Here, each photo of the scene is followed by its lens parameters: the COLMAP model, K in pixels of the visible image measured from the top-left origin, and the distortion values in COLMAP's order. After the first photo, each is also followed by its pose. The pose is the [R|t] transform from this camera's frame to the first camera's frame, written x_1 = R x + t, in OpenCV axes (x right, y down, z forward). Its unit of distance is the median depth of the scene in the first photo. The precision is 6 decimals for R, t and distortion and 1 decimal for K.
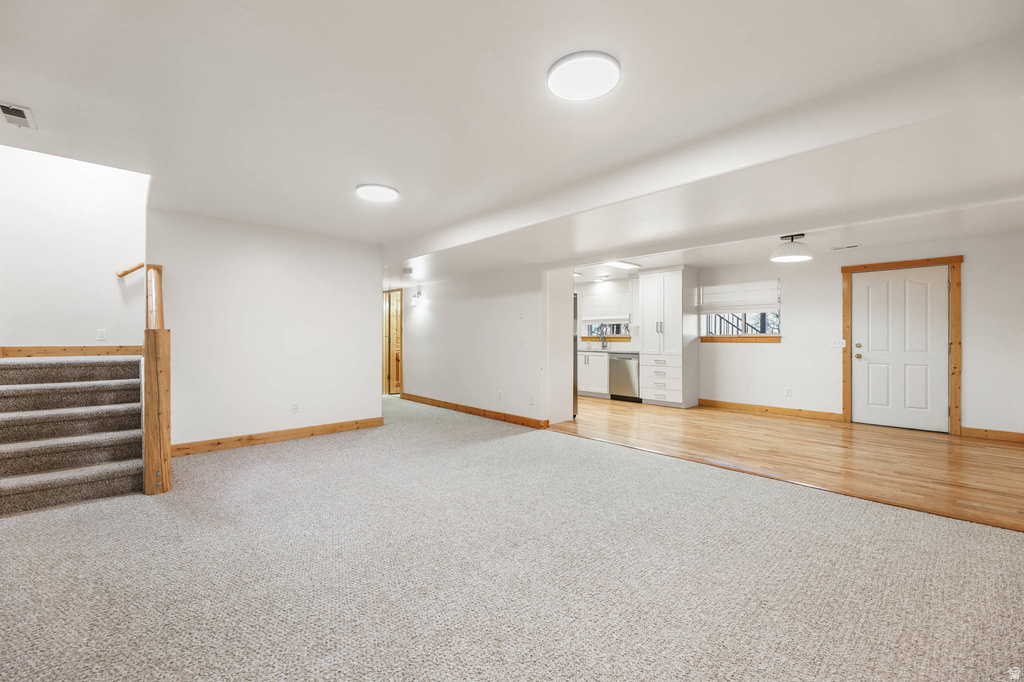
lens RADIAL K [[422.3, 0, 512.0], [0, 422.3, 341.0], [0, 0, 1]] dist [-0.000813, -0.000113]
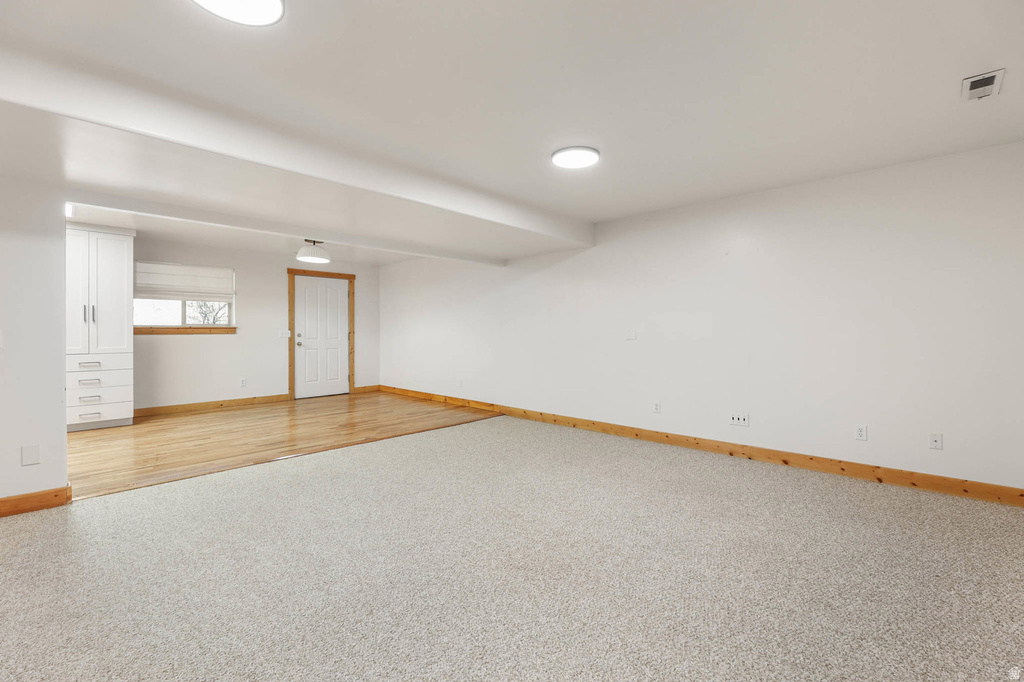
lens RADIAL K [[426.8, 0, 529.2], [0, 426.8, 327.9], [0, 0, 1]] dist [-0.000497, -0.000086]
pose [[-0.067593, 0.000330, 0.997713, -0.388528], [0.004614, 0.999989, -0.000018, -0.006162], [-0.997702, 0.004602, -0.067593, 0.358591]]
